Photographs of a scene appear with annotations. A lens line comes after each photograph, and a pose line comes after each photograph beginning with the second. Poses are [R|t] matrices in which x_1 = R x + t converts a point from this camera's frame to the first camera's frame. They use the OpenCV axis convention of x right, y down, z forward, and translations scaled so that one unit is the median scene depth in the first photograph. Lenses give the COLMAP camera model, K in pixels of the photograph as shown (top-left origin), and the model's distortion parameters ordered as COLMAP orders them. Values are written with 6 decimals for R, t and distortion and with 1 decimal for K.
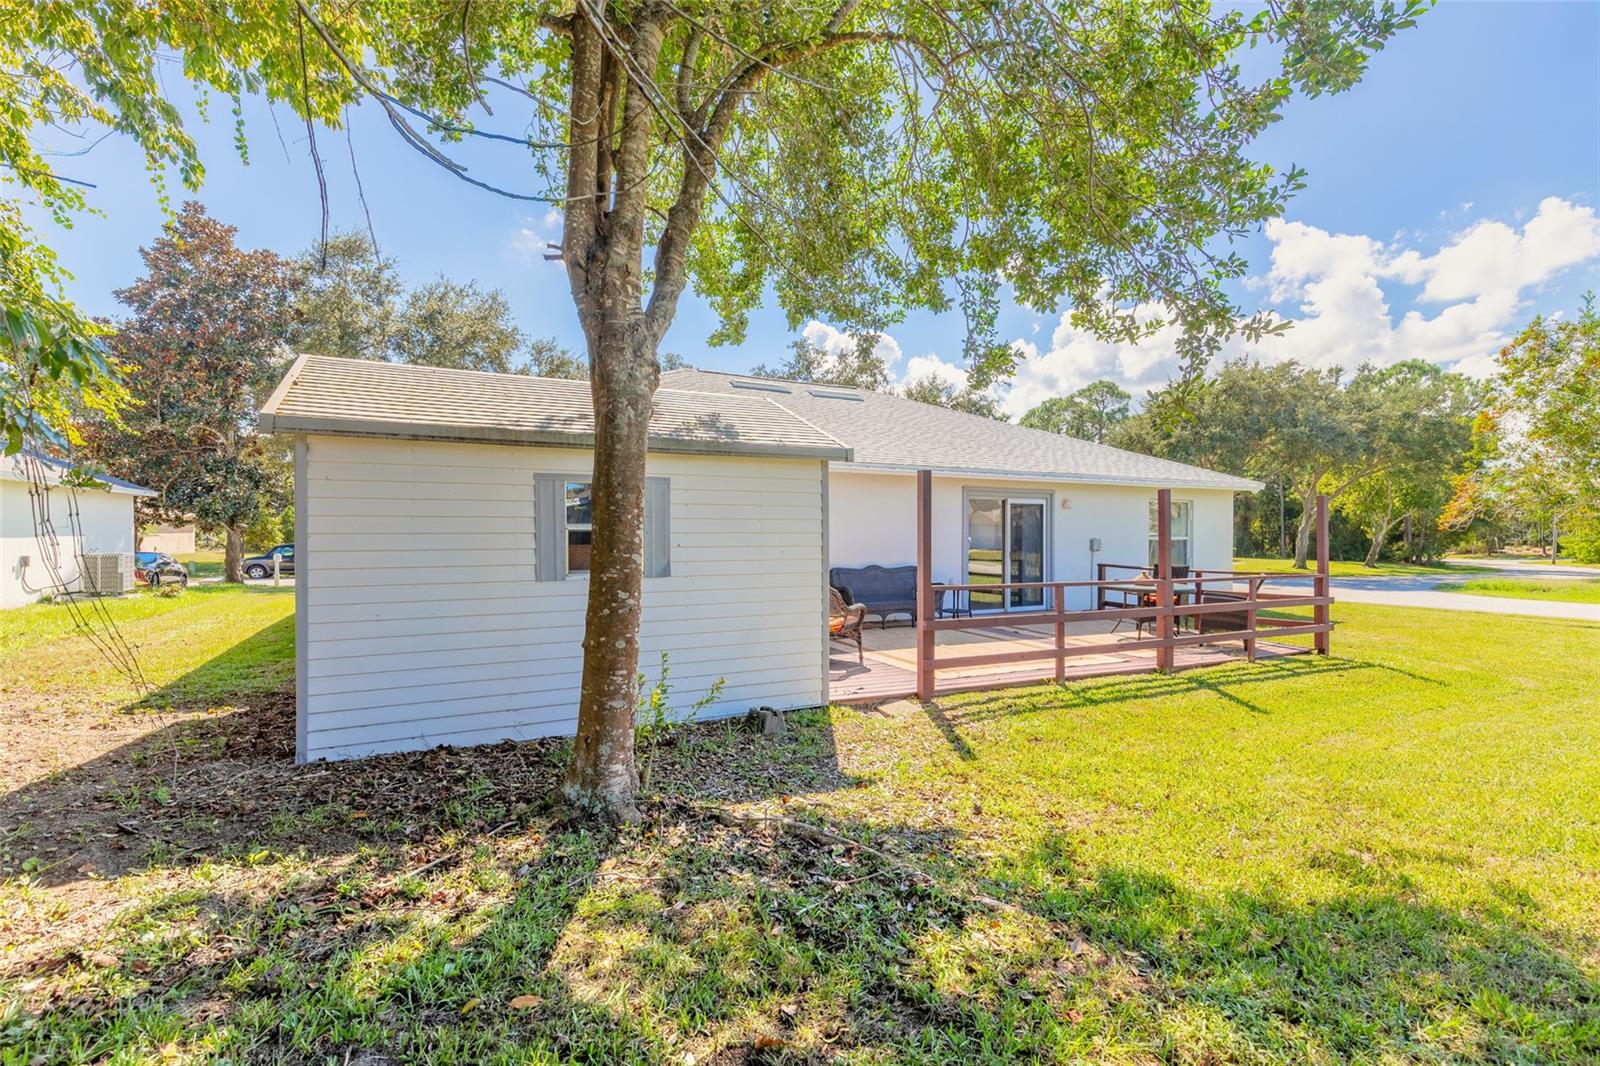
lens RADIAL K [[727.9, 0, 795.0], [0, 727.9, 537.3], [0, 0, 1]] dist [0.009911, -0.001103]
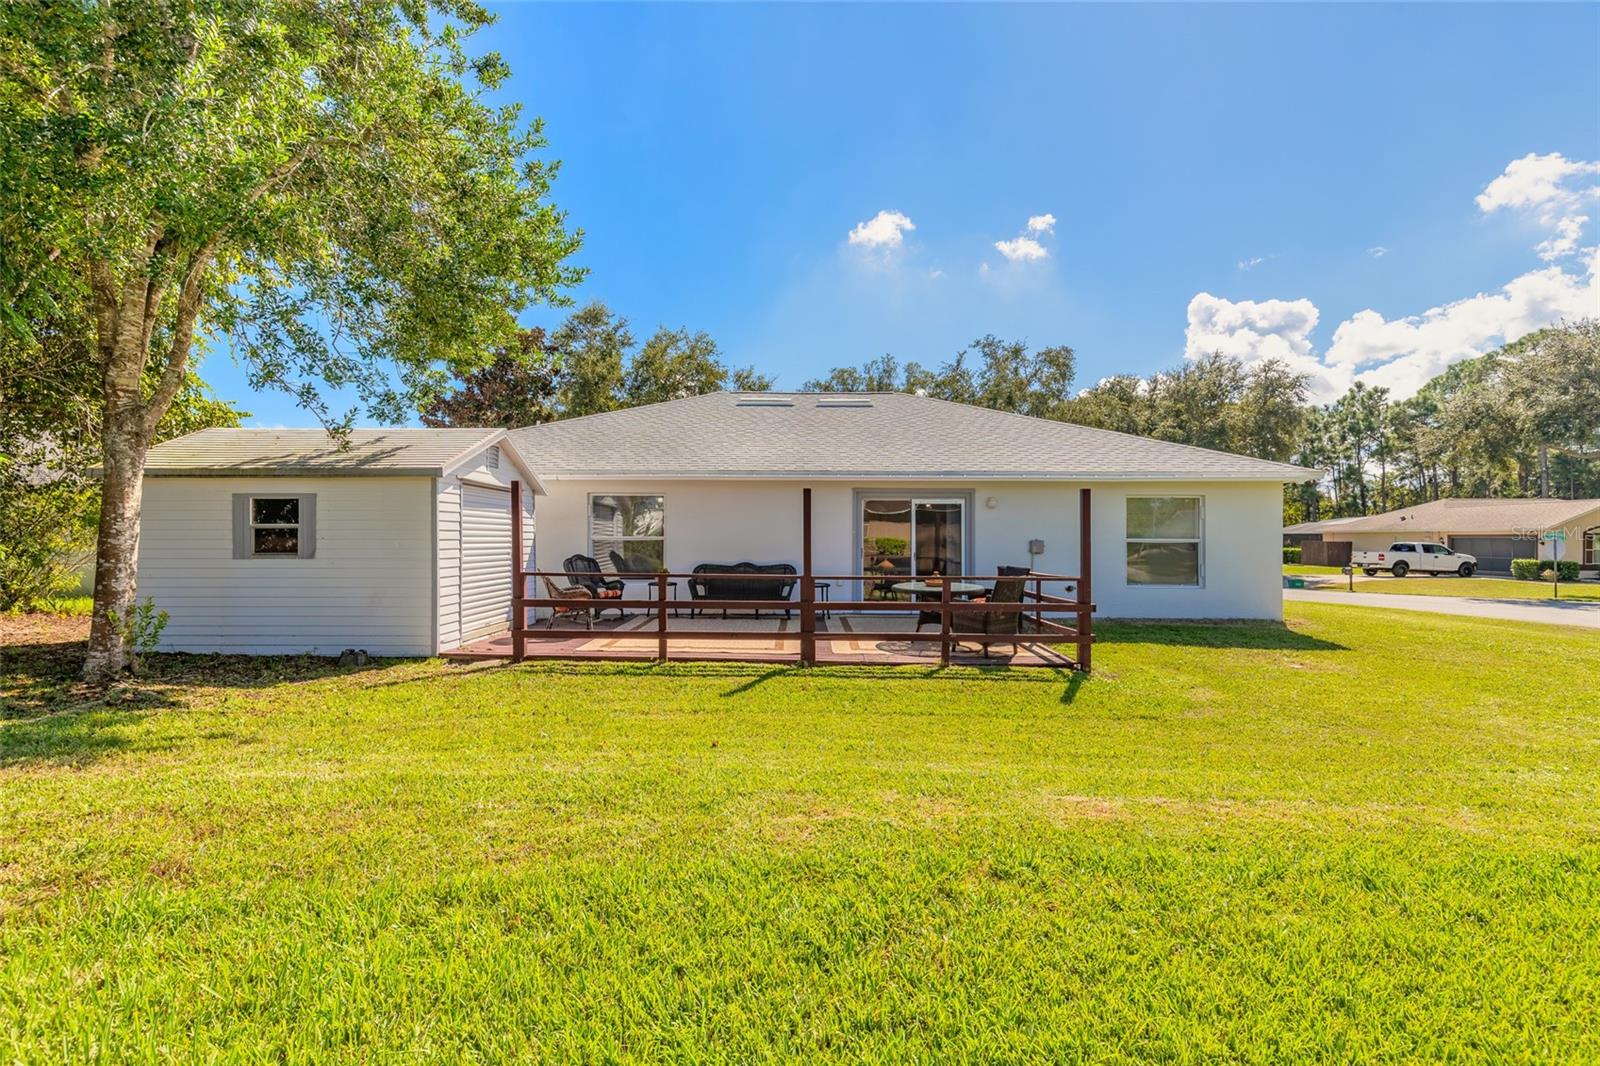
lens RADIAL K [[727.9, 0, 795.0], [0, 727.9, 537.3], [0, 0, 1]] dist [0.009911, -0.001103]
pose [[0.888405, 0.001474, -0.459059, 0.655036], [-0.005089, 0.999965, -0.006639, 0.007146], [0.459033, 0.008234, 0.888381, 0.045680]]
